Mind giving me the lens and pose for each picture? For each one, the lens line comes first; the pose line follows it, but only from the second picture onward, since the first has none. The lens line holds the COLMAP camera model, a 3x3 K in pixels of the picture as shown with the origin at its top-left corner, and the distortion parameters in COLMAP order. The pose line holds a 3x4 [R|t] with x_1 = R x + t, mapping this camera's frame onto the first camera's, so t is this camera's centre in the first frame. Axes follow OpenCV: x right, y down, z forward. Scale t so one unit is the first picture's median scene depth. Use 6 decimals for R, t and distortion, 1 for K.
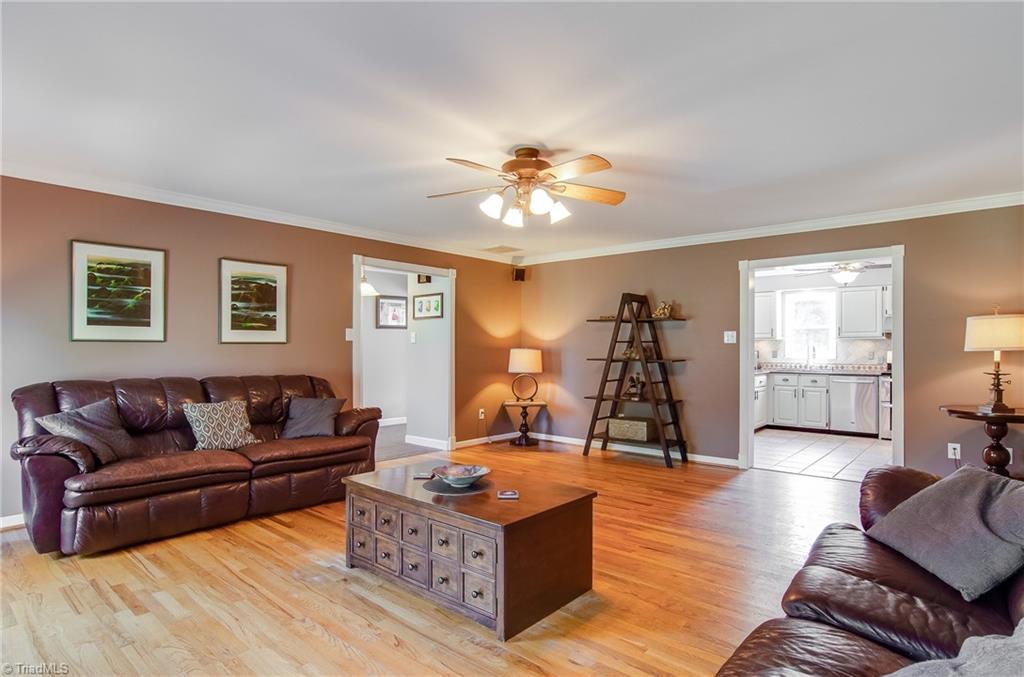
lens RADIAL K [[550.2, 0, 513.6], [0, 550.2, 345.4], [0, 0, 1]] dist [-0.025115, 0.001113]
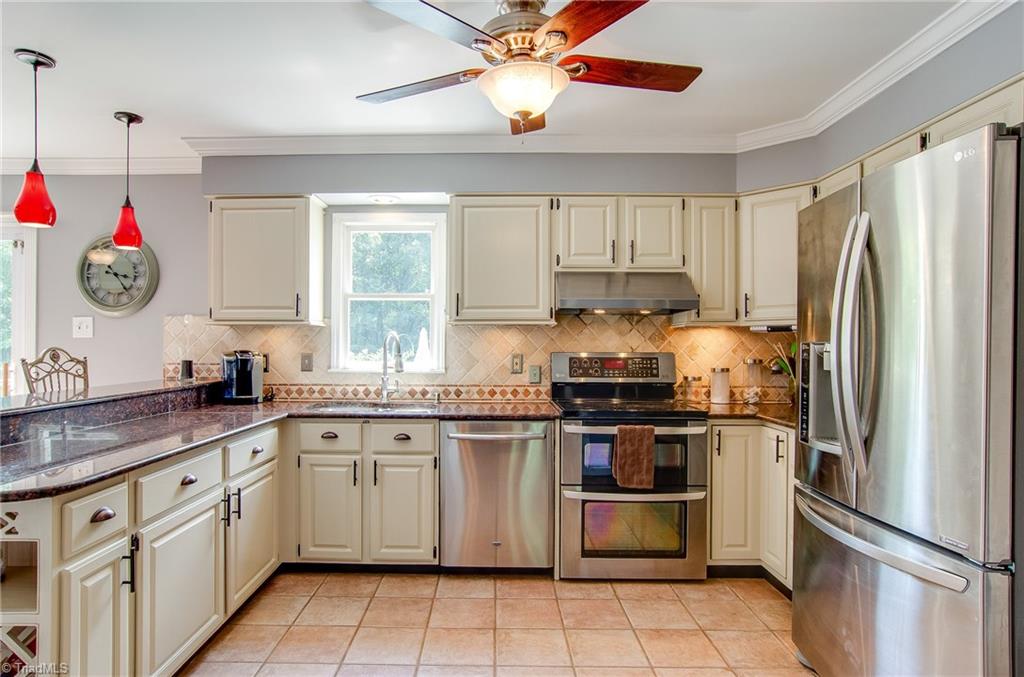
lens RADIAL K [[581.8, 0, 486.6], [0, 581.8, 349.8], [0, 0, 1]] dist [-0.036476, 0.001106]
pose [[0.763580, -0.001849, 0.645711, 0.416732], [-0.003553, 0.999969, 0.007066, 0.004903], [-0.645704, -0.007689, 0.763549, 0.812388]]
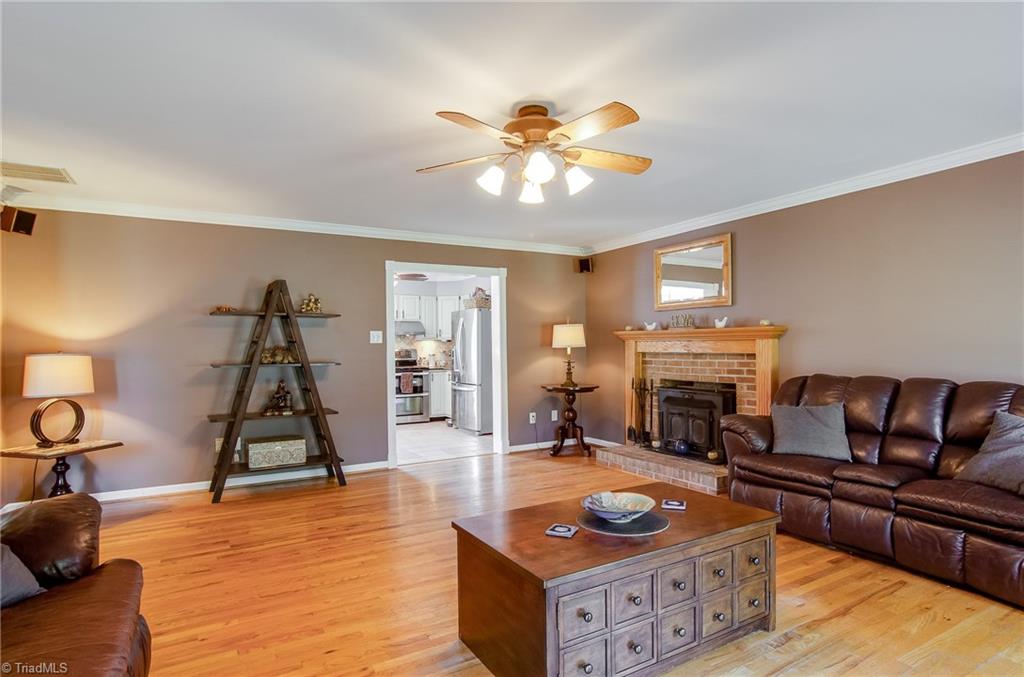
lens RADIAL K [[550.2, 0, 513.6], [0, 550.2, 345.4], [0, 0, 1]] dist [-0.025115, 0.001113]
pose [[0.318687, -0.005007, 0.947847, -0.399903], [0.008028, 0.999964, 0.002584, -0.000705], [-0.947826, 0.006786, 0.318716, 0.403765]]
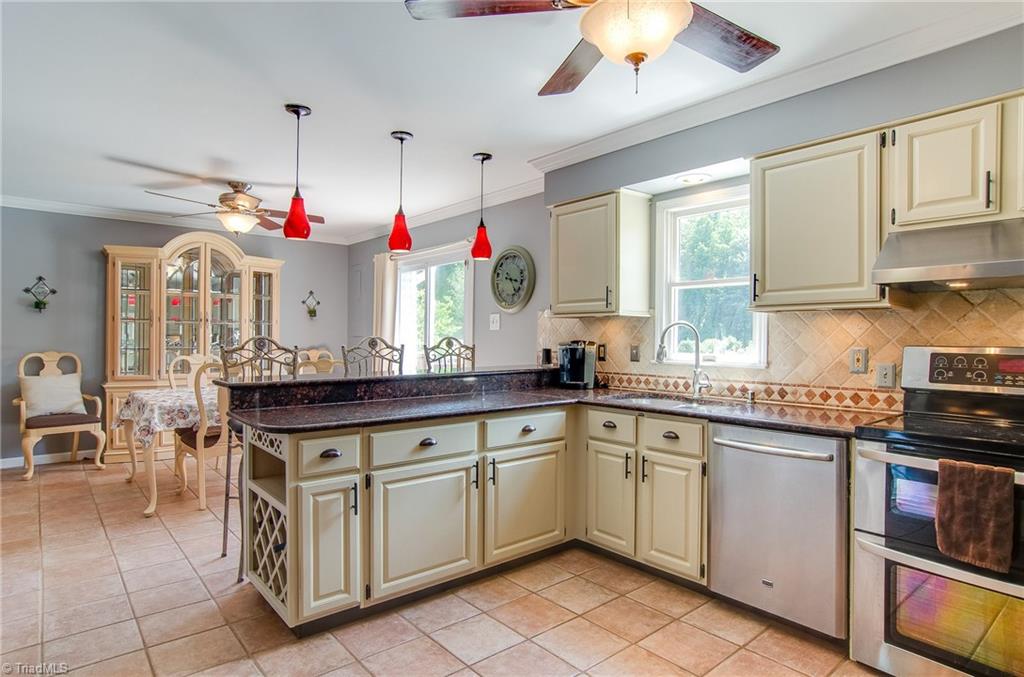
lens RADIAL K [[571.3, 0, 512.2], [0, 571.3, 334.3], [0, 0, 1]] dist [-0.062321, 0.039550]
pose [[0.988564, 0.004353, -0.150742, 0.614582], [-0.004649, 0.999988, -0.001614, 0.005179], [0.150733, 0.002296, 0.988572, 0.779038]]
